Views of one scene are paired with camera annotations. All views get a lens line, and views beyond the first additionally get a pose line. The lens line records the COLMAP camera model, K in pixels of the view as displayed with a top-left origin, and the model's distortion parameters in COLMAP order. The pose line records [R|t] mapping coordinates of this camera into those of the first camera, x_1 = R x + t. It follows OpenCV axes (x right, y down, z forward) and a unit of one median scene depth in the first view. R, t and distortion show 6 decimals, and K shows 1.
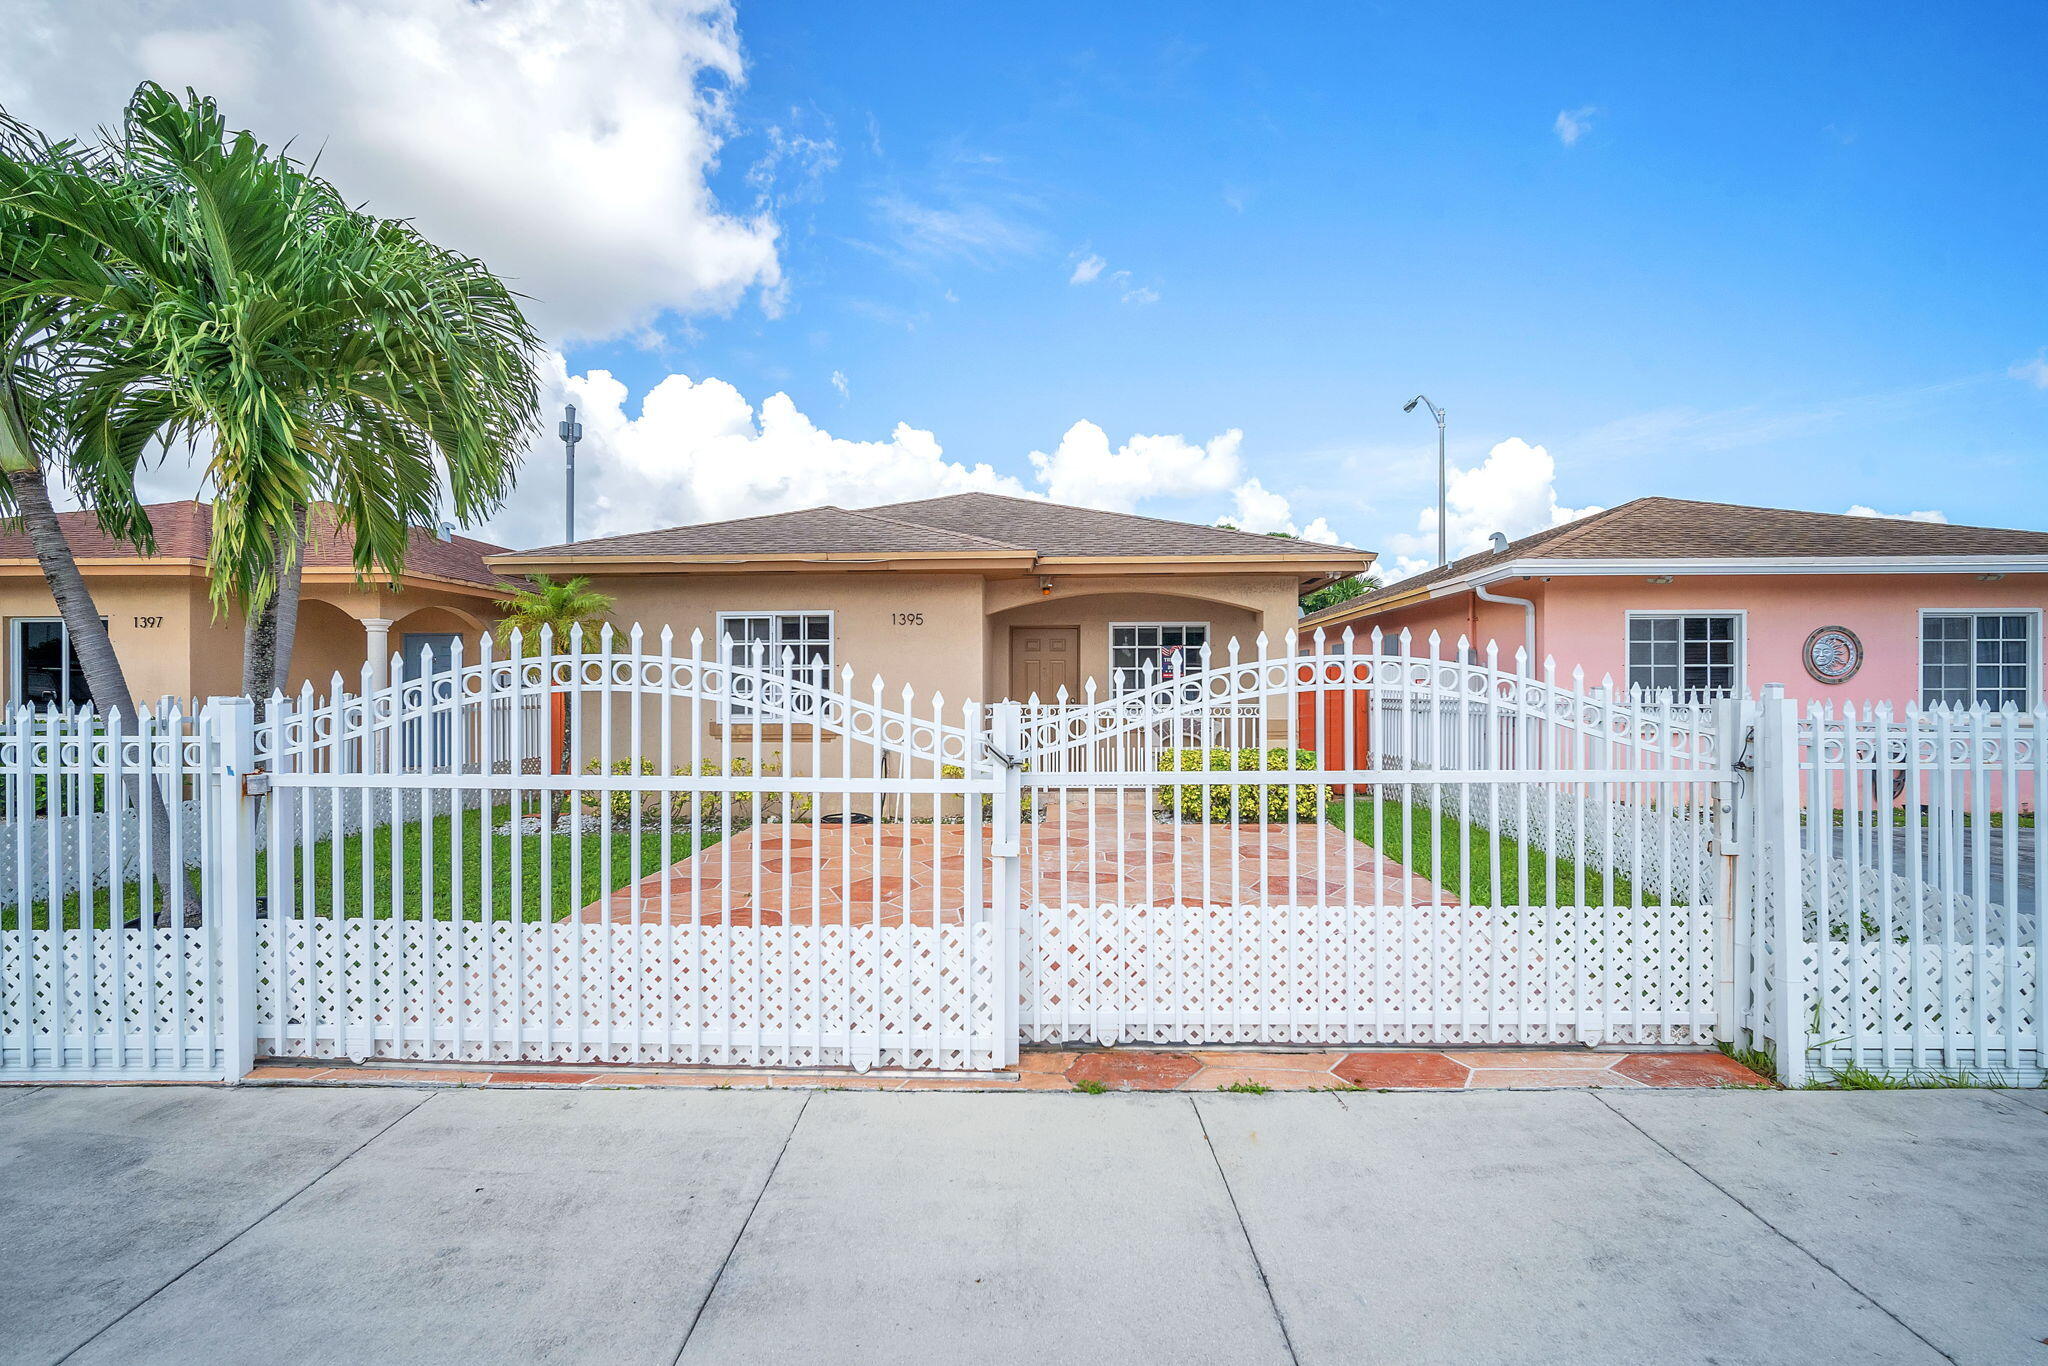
lens RADIAL K [[924.3, 0, 1024.8], [0, 924.3, 651.4], [0, 0, 1]] dist [-0.013759, 0.006306]
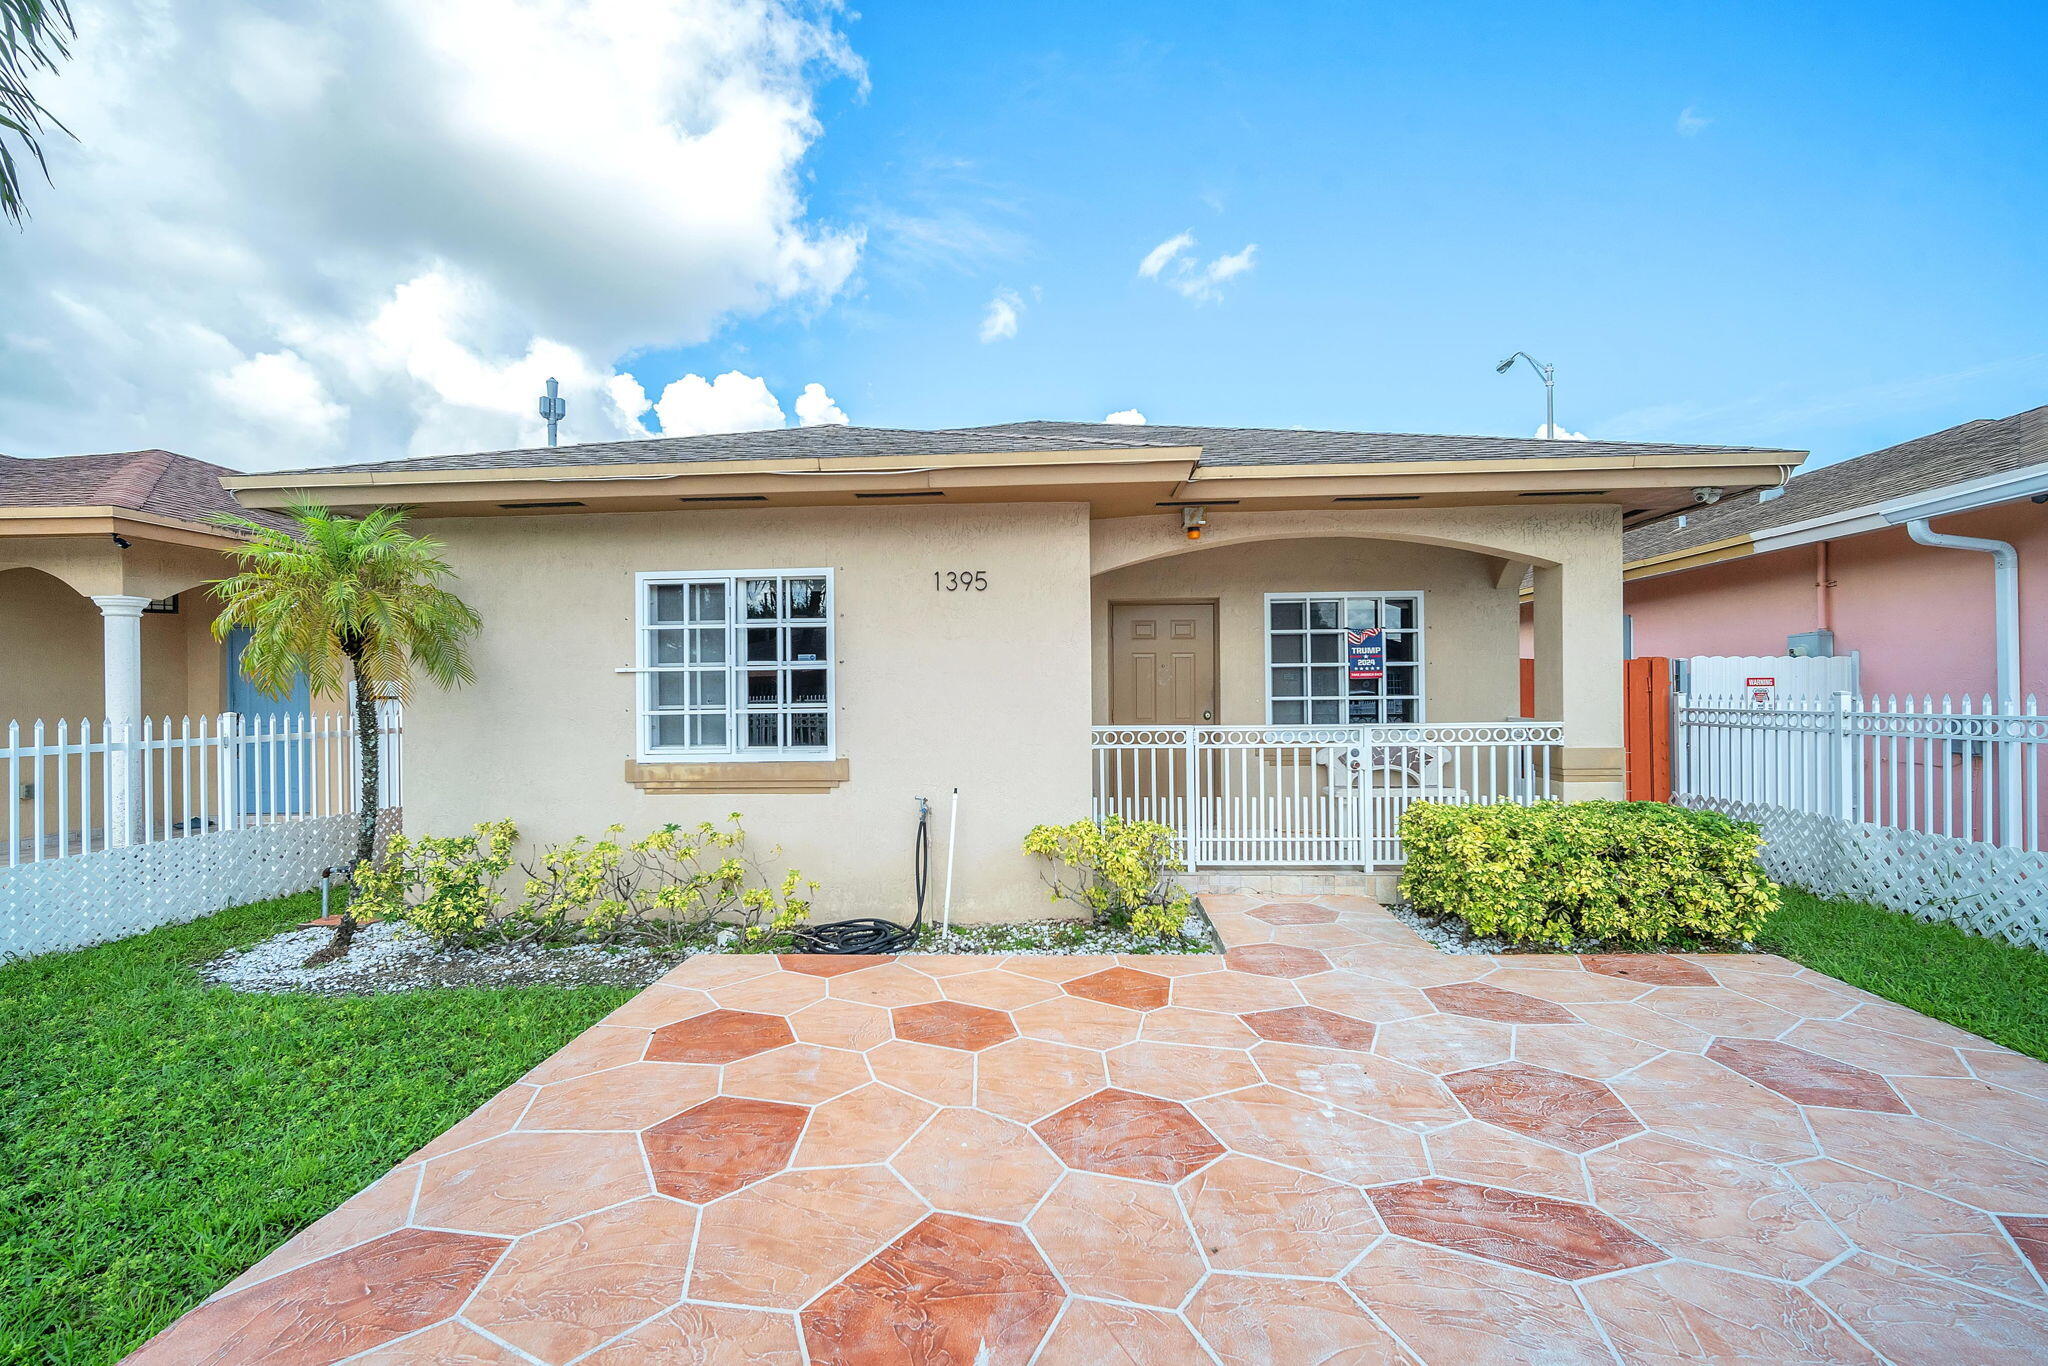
lens RADIAL K [[906.2, 0, 1030.1], [0, 906.2, 693.5], [0, 0, 1]] dist [-0.015863, 0.005918]
pose [[0.999836, -0.008063, -0.016225, -0.070400], [0.008724, 0.999118, 0.041073, 0.012385], [0.015879, -0.041208, 0.999024, 0.405703]]
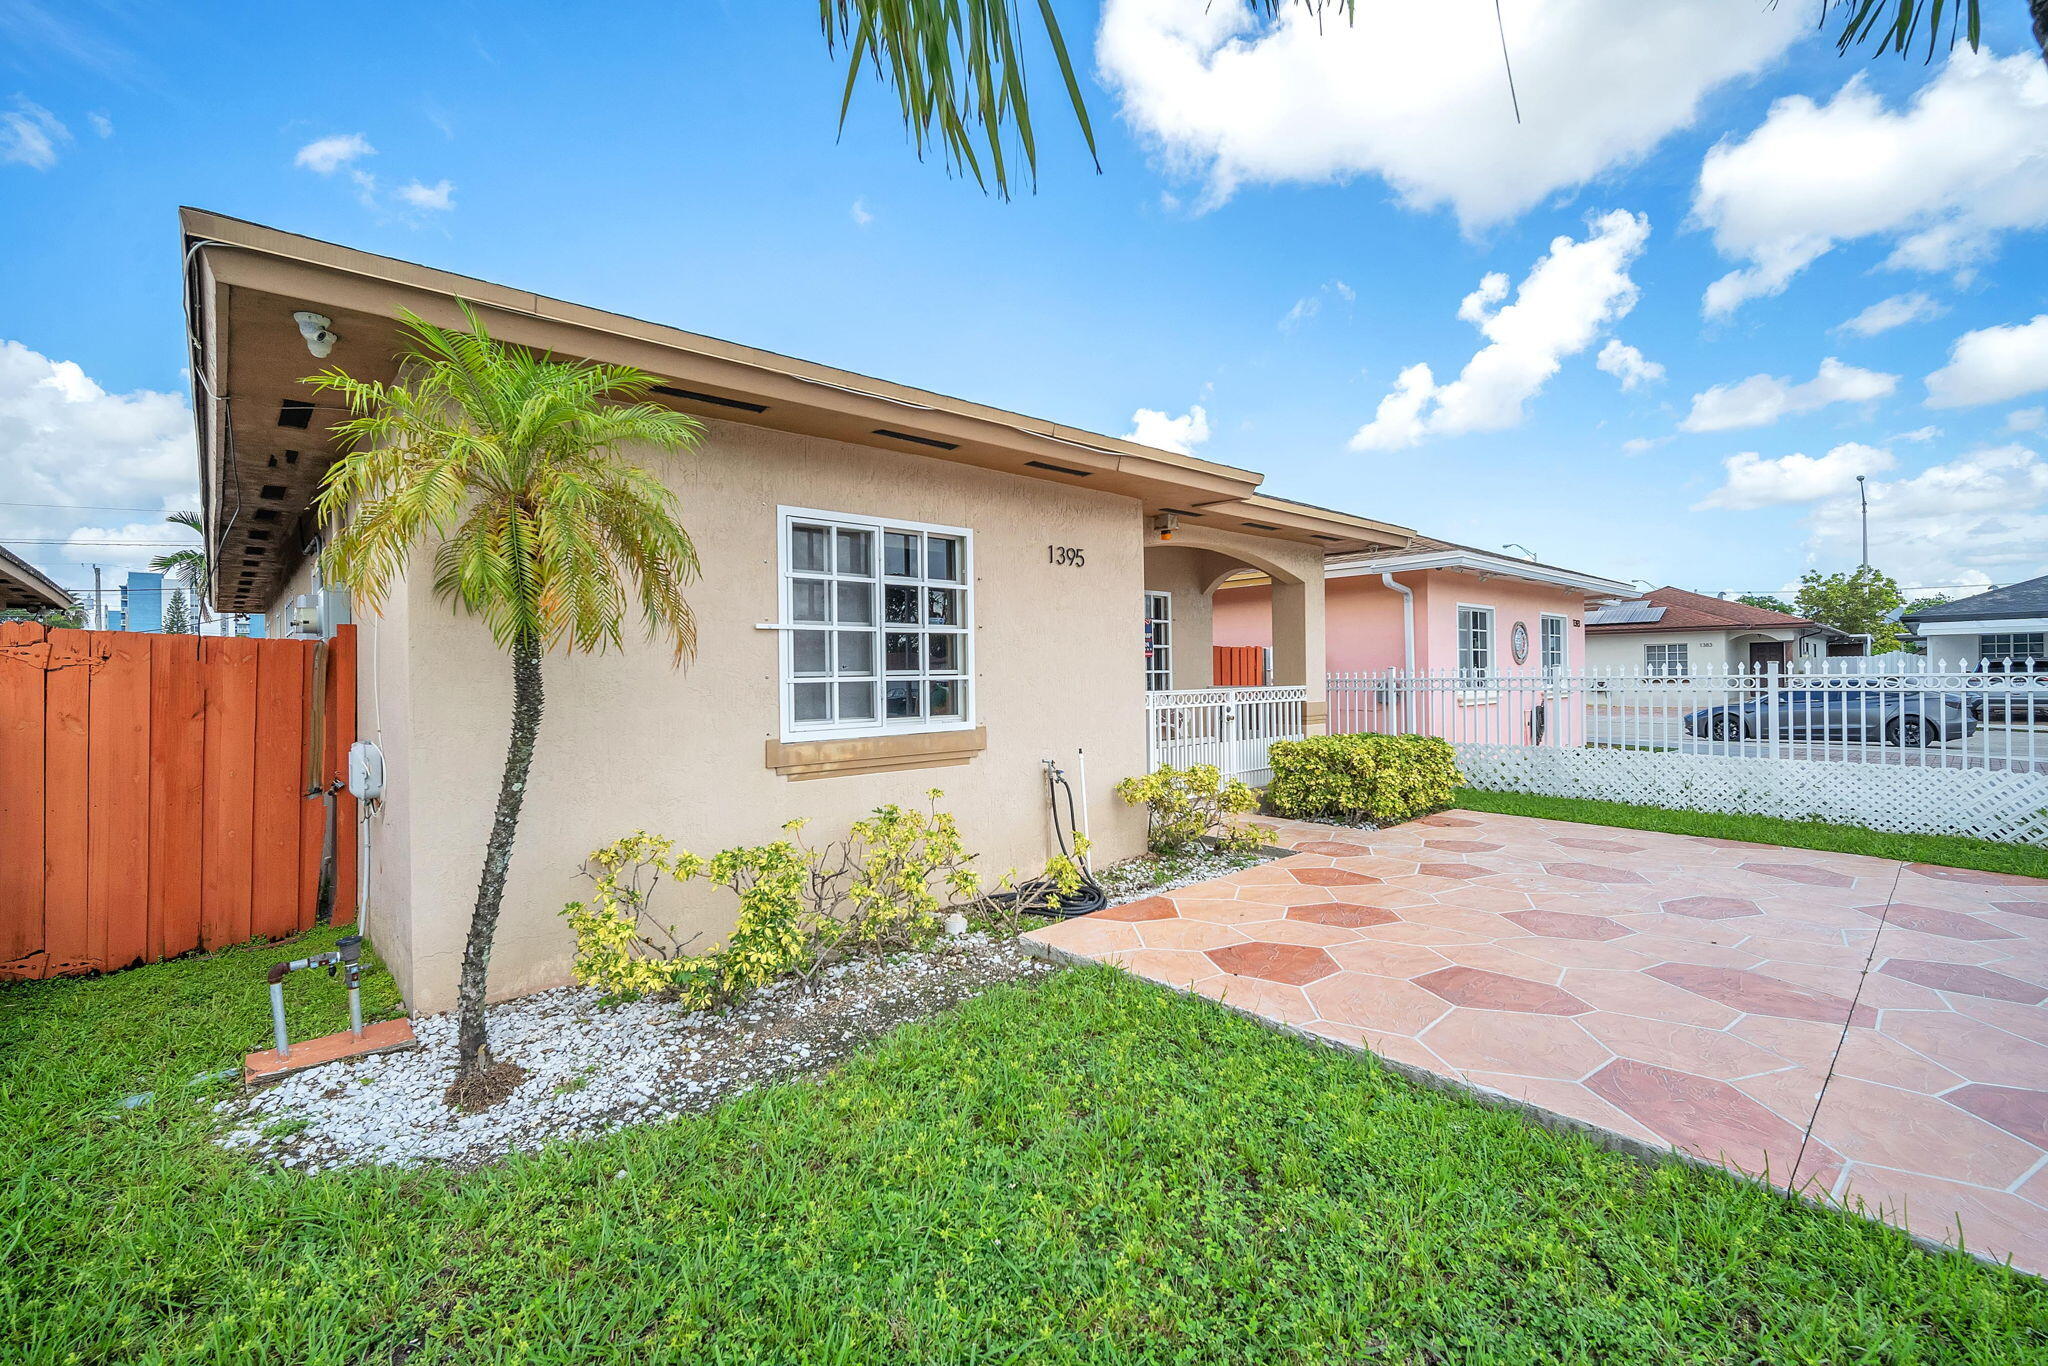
lens RADIAL K [[893.4, 0, 1032.1], [0, 893.4, 675.1], [0, 0, 1]] dist [-0.014459, 0.006047]
pose [[0.705742, -0.006478, 0.708439, -0.540733], [-0.016197, 0.999549, 0.025275, 0.029136], [-0.708283, -0.029312, 0.705319, 0.558002]]
